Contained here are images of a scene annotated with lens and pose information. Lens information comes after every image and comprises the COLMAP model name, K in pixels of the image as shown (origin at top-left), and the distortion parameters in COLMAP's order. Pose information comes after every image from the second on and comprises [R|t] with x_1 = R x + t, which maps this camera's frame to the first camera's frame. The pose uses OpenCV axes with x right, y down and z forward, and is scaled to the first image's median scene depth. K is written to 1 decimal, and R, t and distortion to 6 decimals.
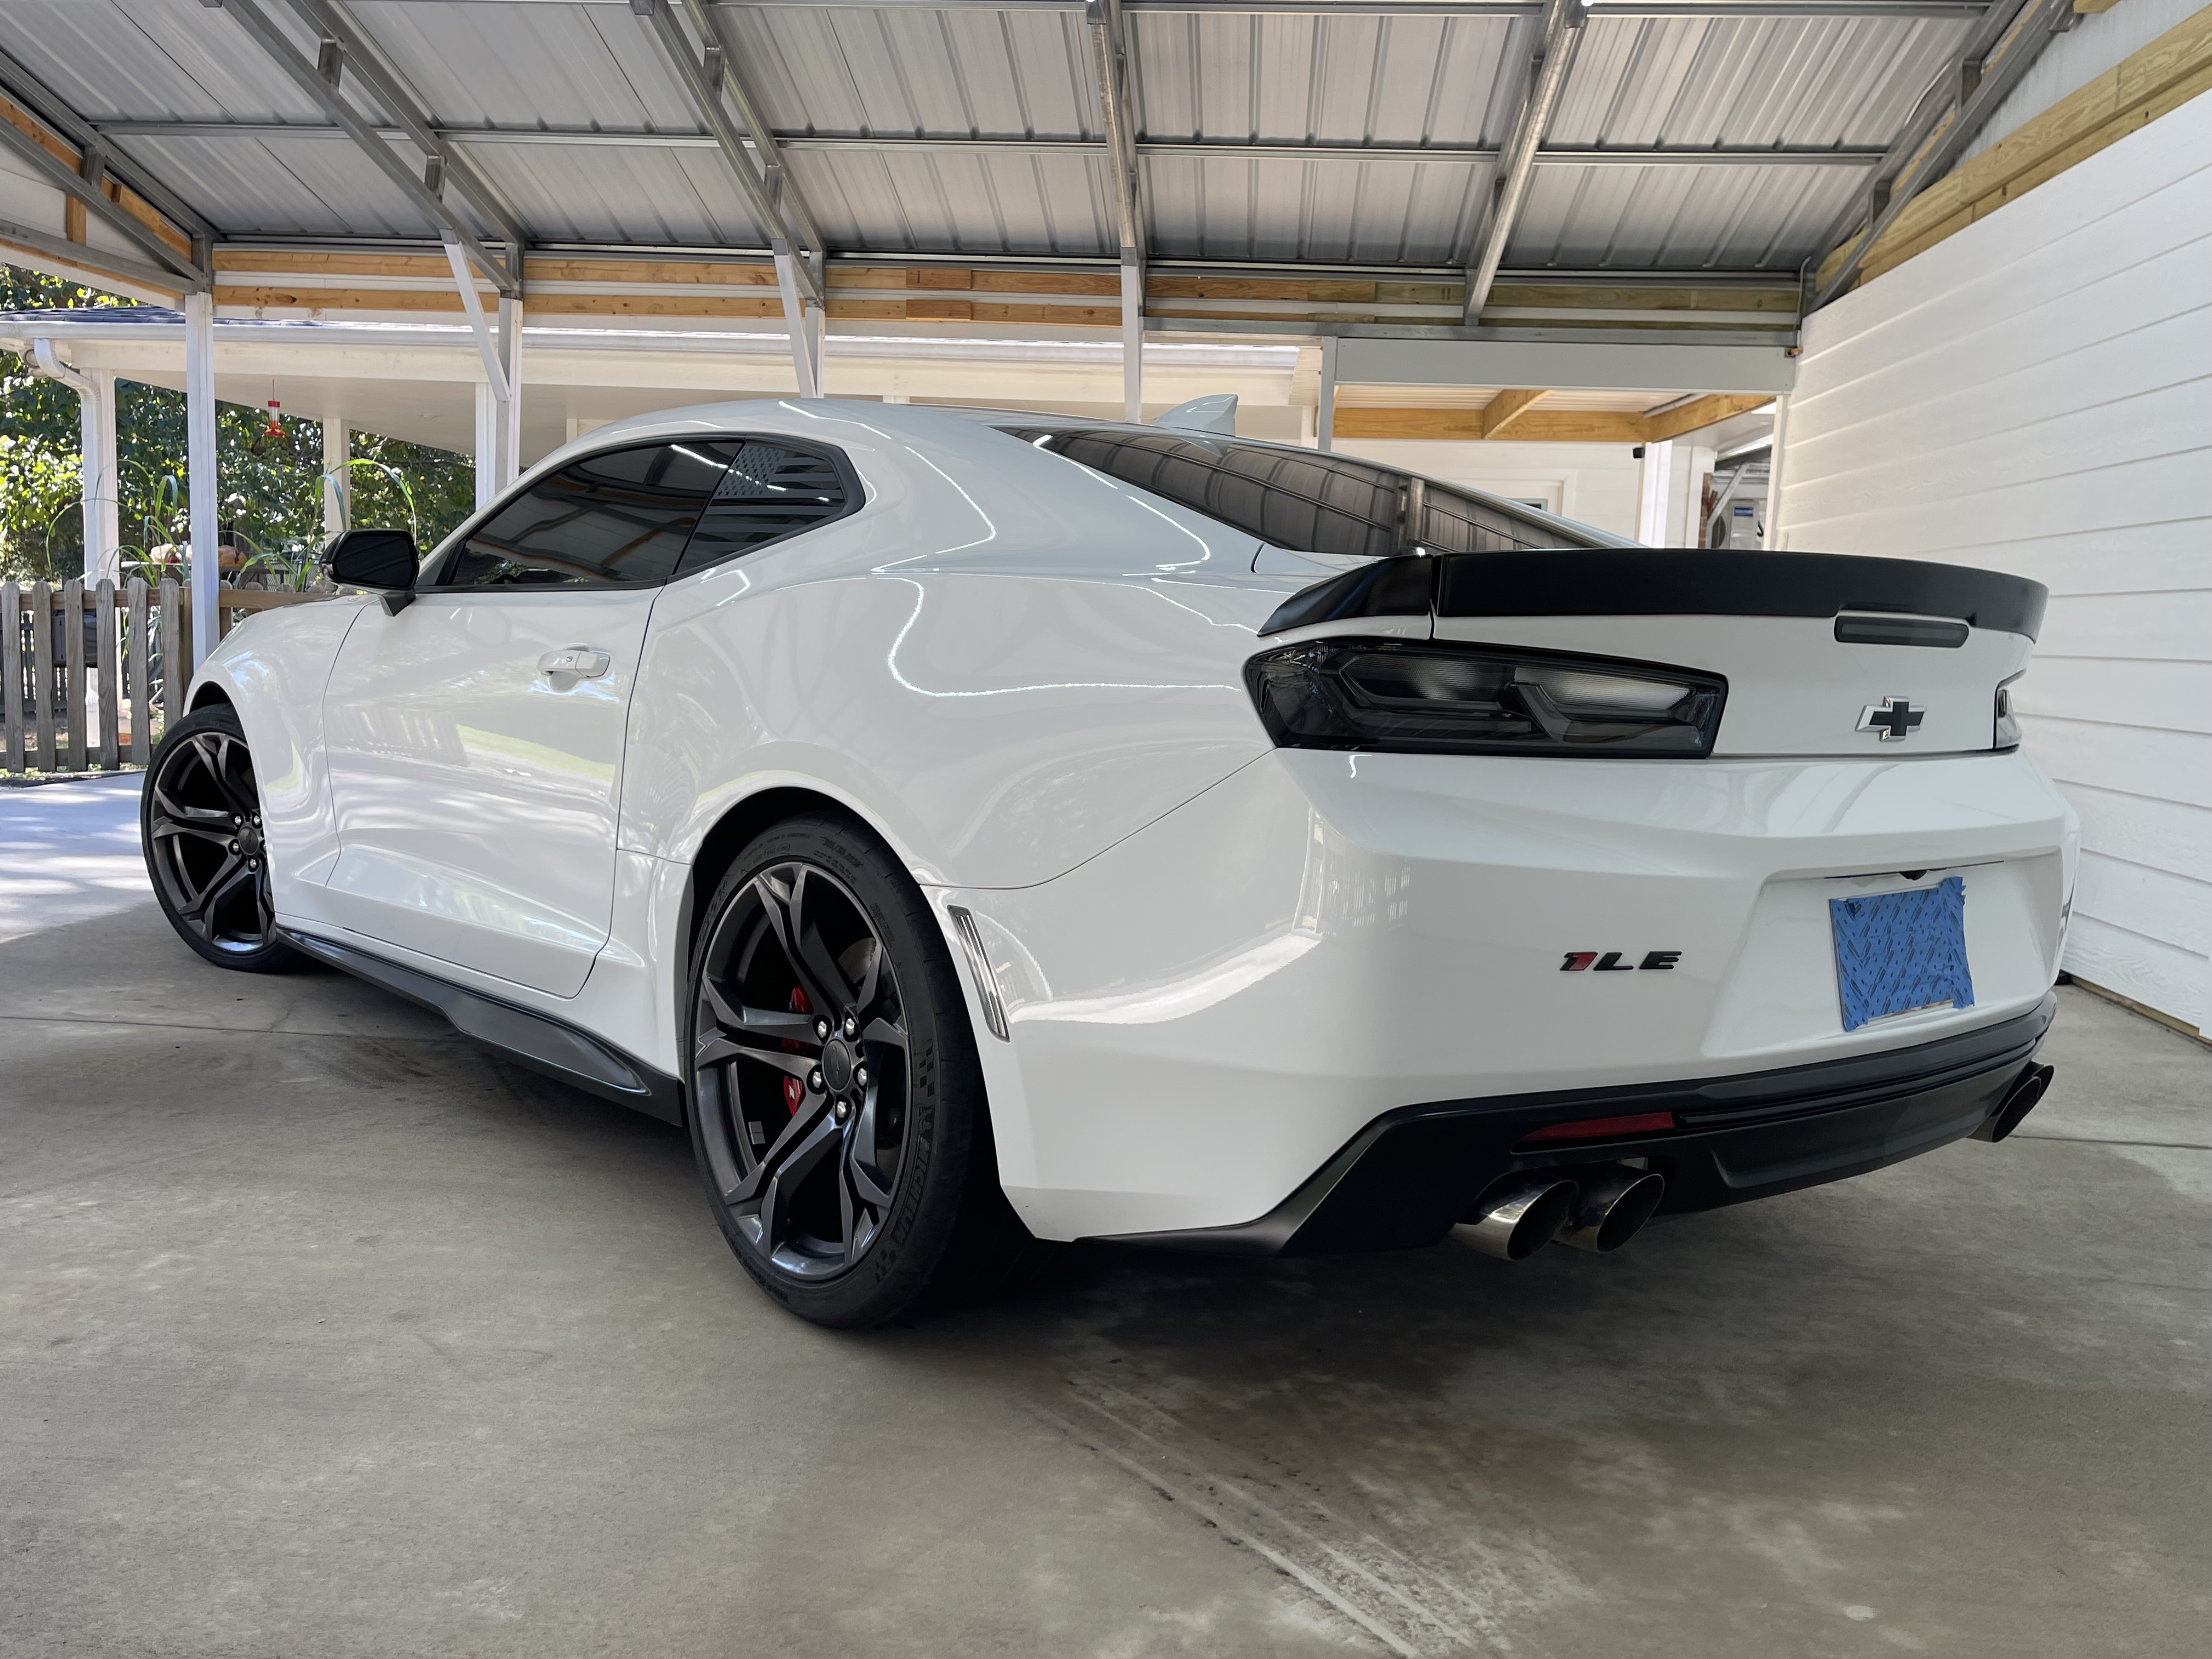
lens RADIAL K [[1795.6, 0, 1106.0], [0, 1795.6, 829.5], [0, 0, 1]] dist [0.076297, -0.100777]
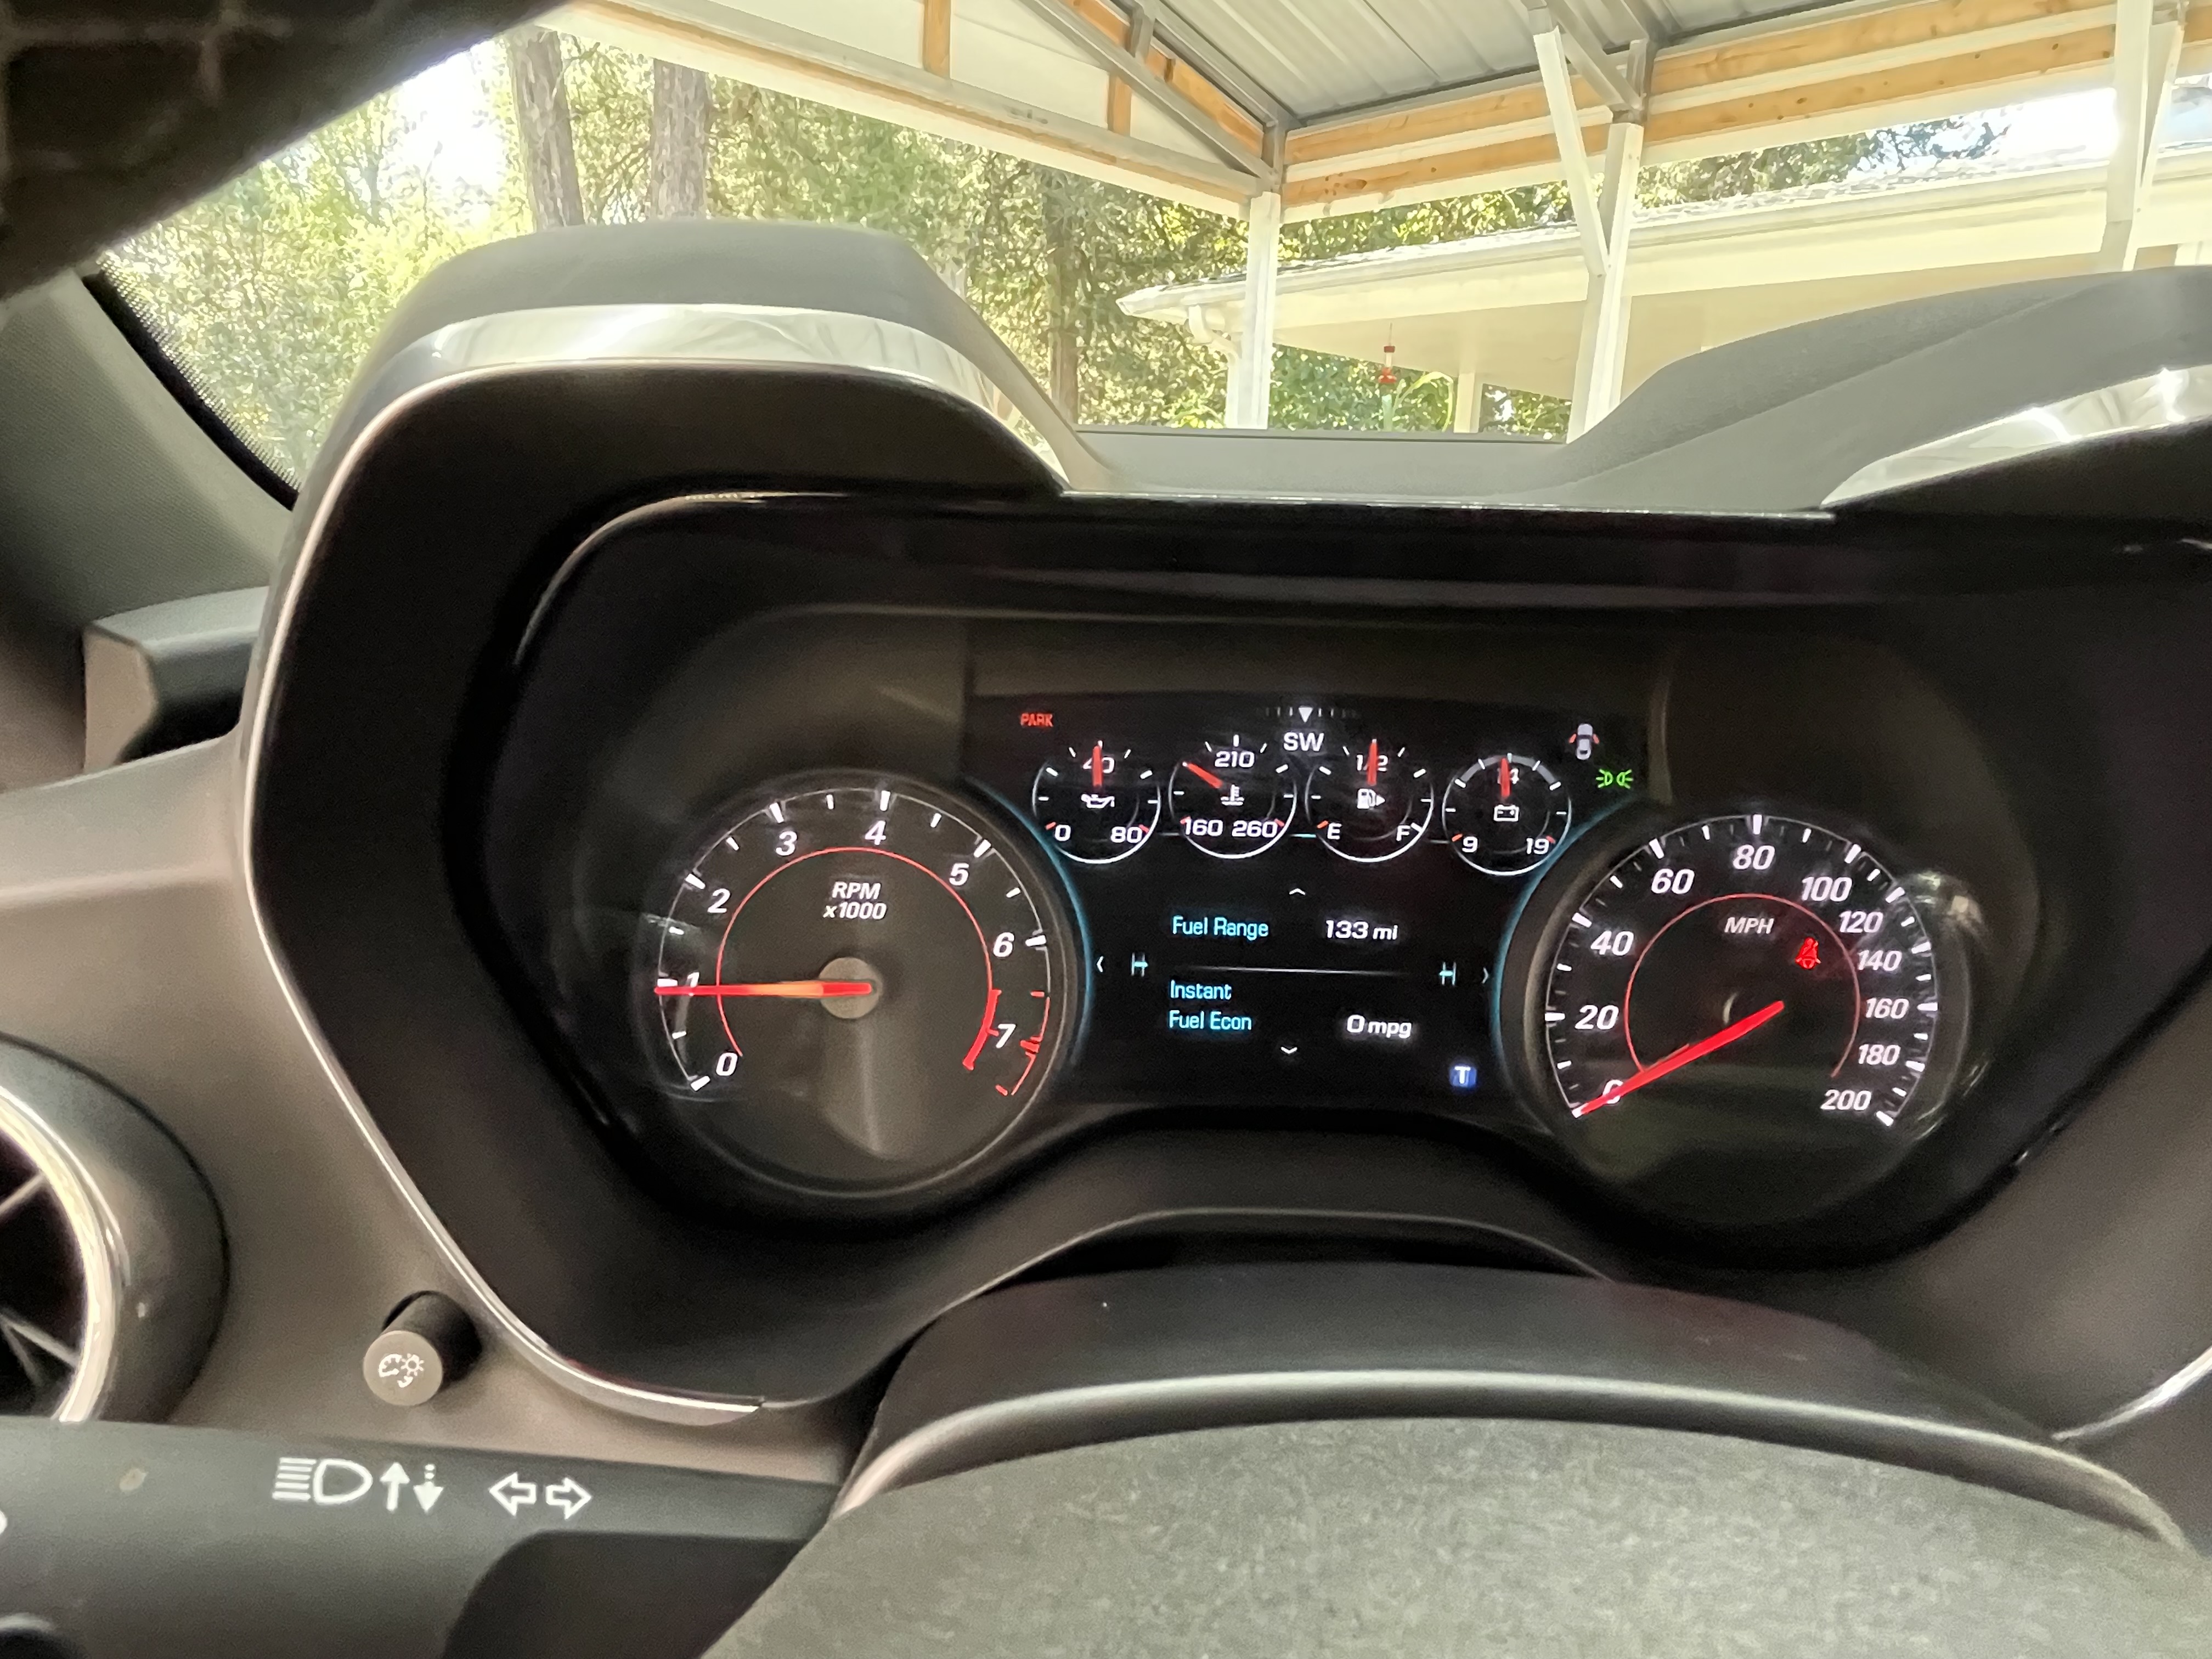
lens RADIAL K [[1353.7, 0, 1098.5], [0, 1353.7, 870.9], [0, 0, 1]] dist [-0.021368, 0.022102]
pose [[0.769650, 0.140683, -0.622773, -0.127771], [-0.072024, 0.988327, 0.134250, -0.063185], [0.634390, -0.058471, 0.770798, 0.484630]]
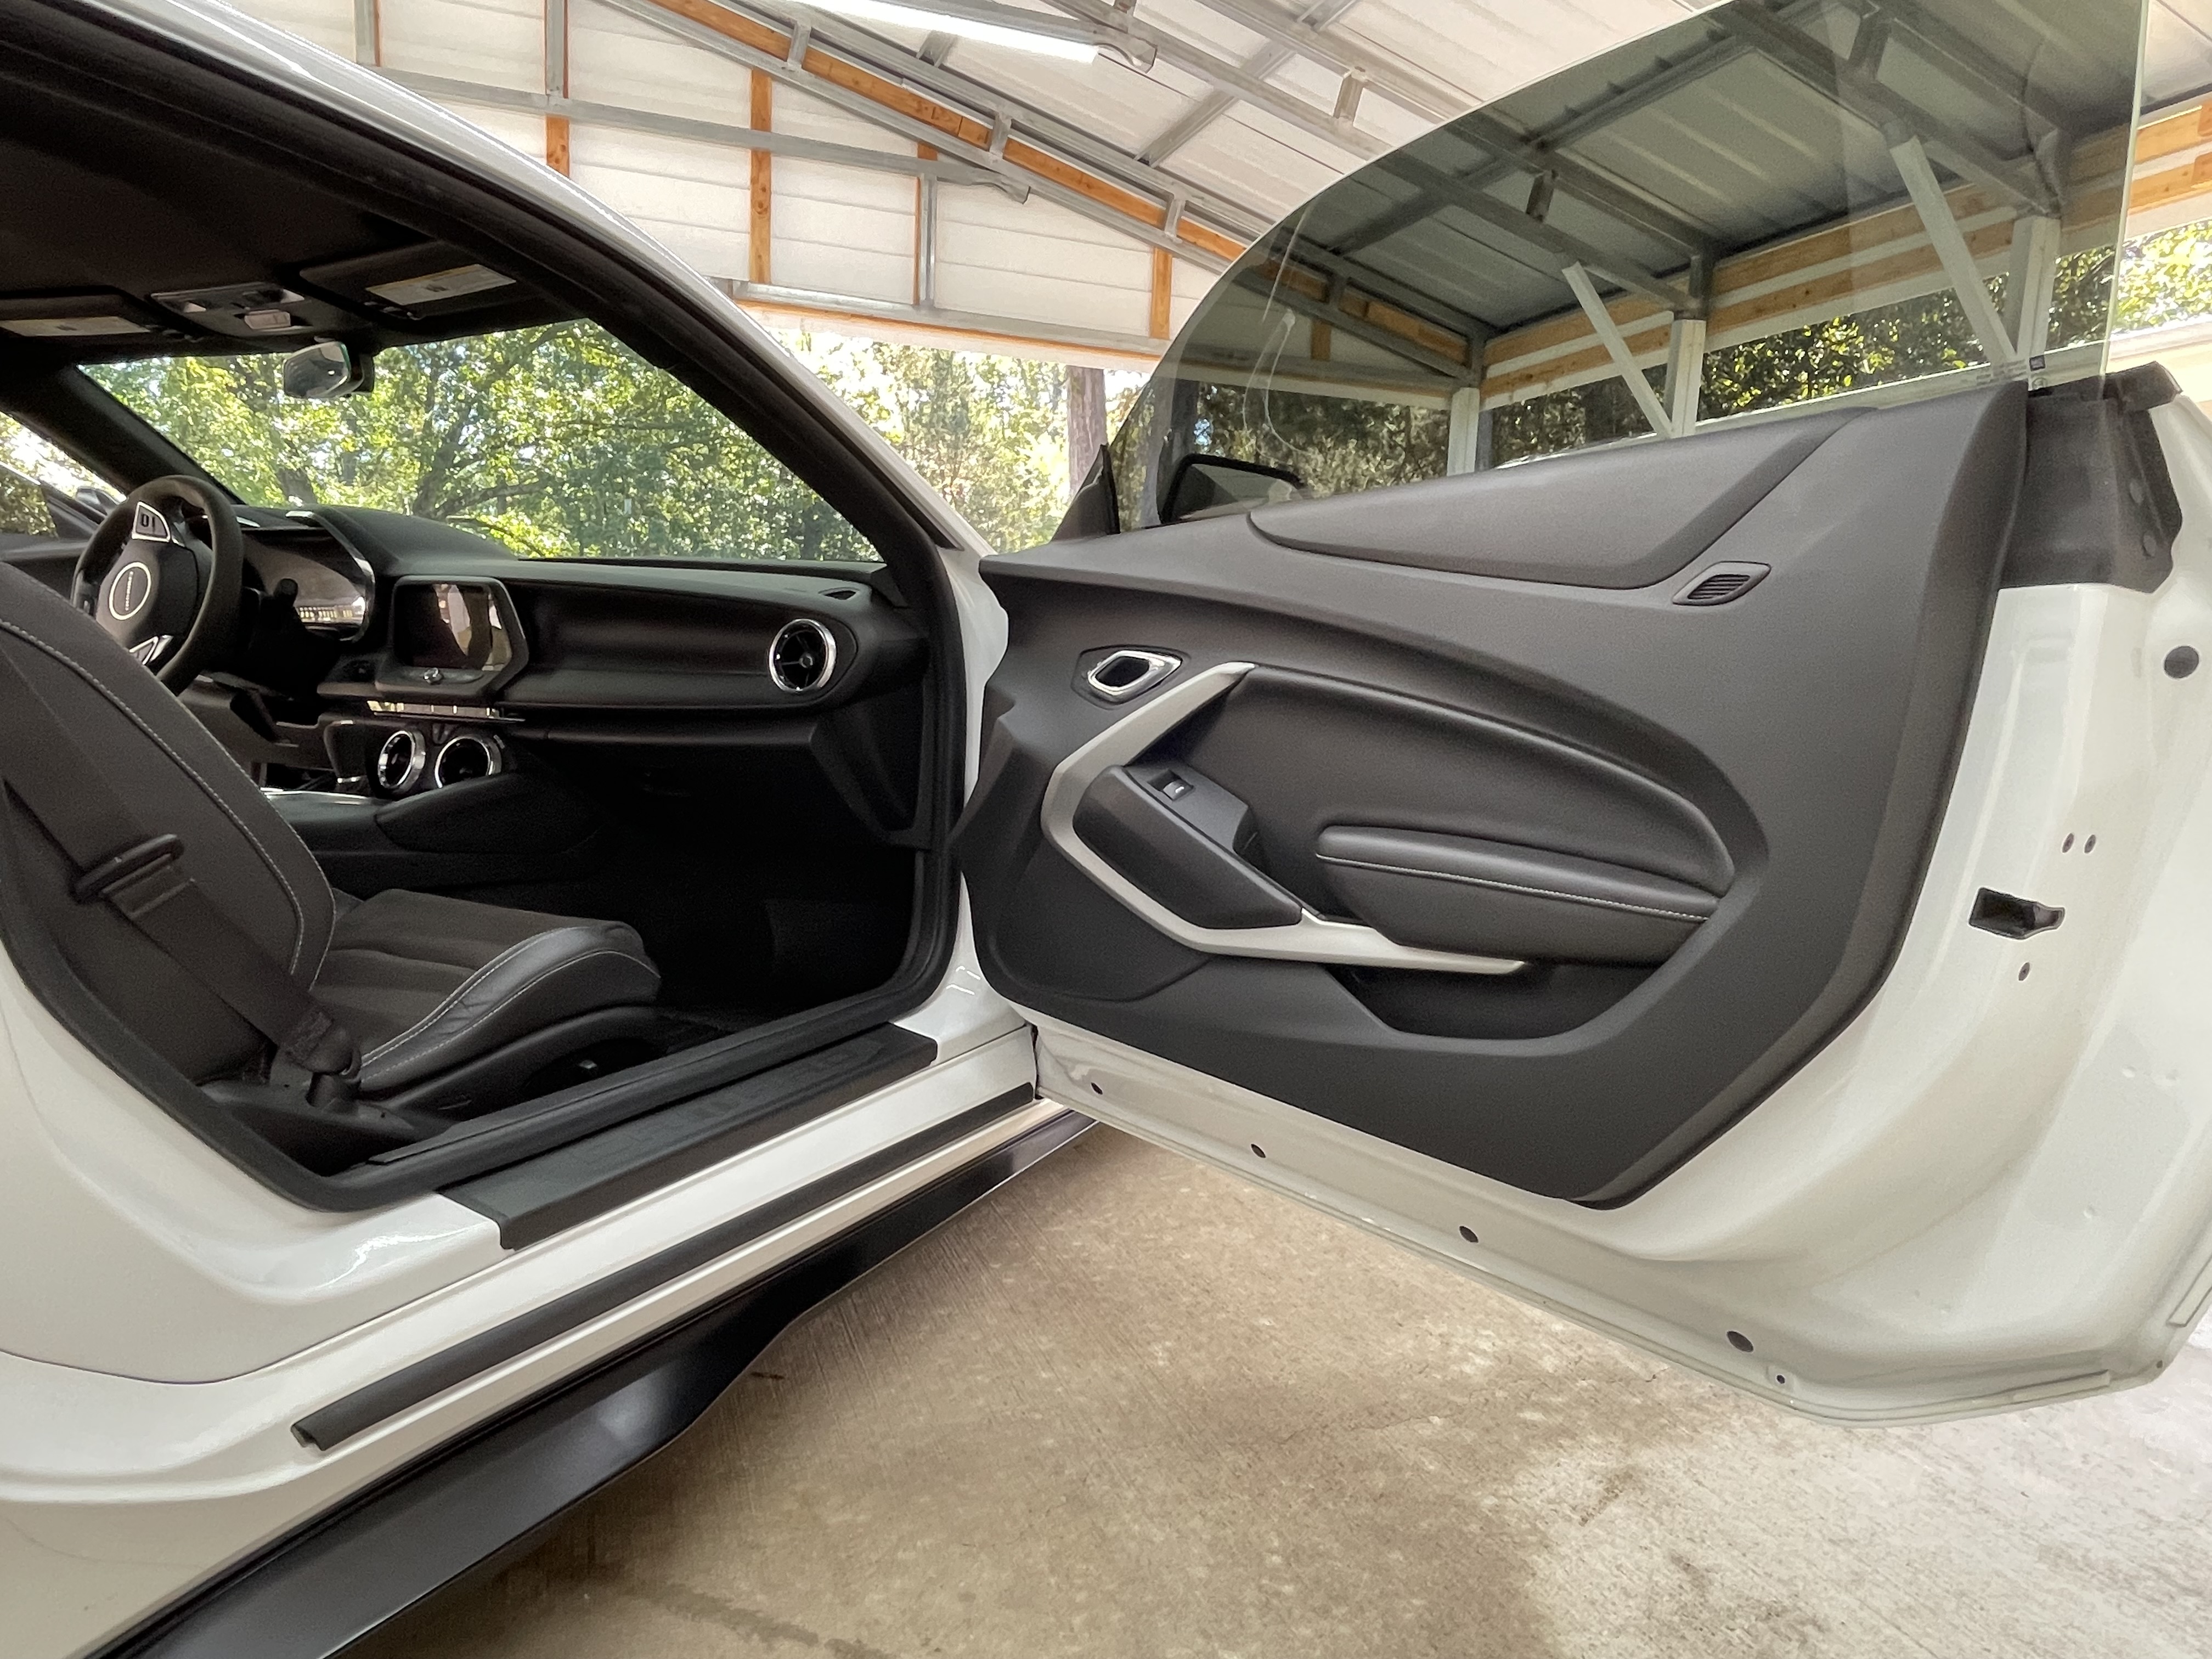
lens RADIAL K [[1353.7, 0, 1098.5], [0, 1353.7, 870.9], [0, 0, 1]] dist [-0.021368, 0.022102]
pose [[0.413480, 0.113409, -0.903423, 0.188508], [-0.129532, 0.989447, 0.064924, -0.038563], [0.901252, 0.090178, 0.423807, 0.541814]]
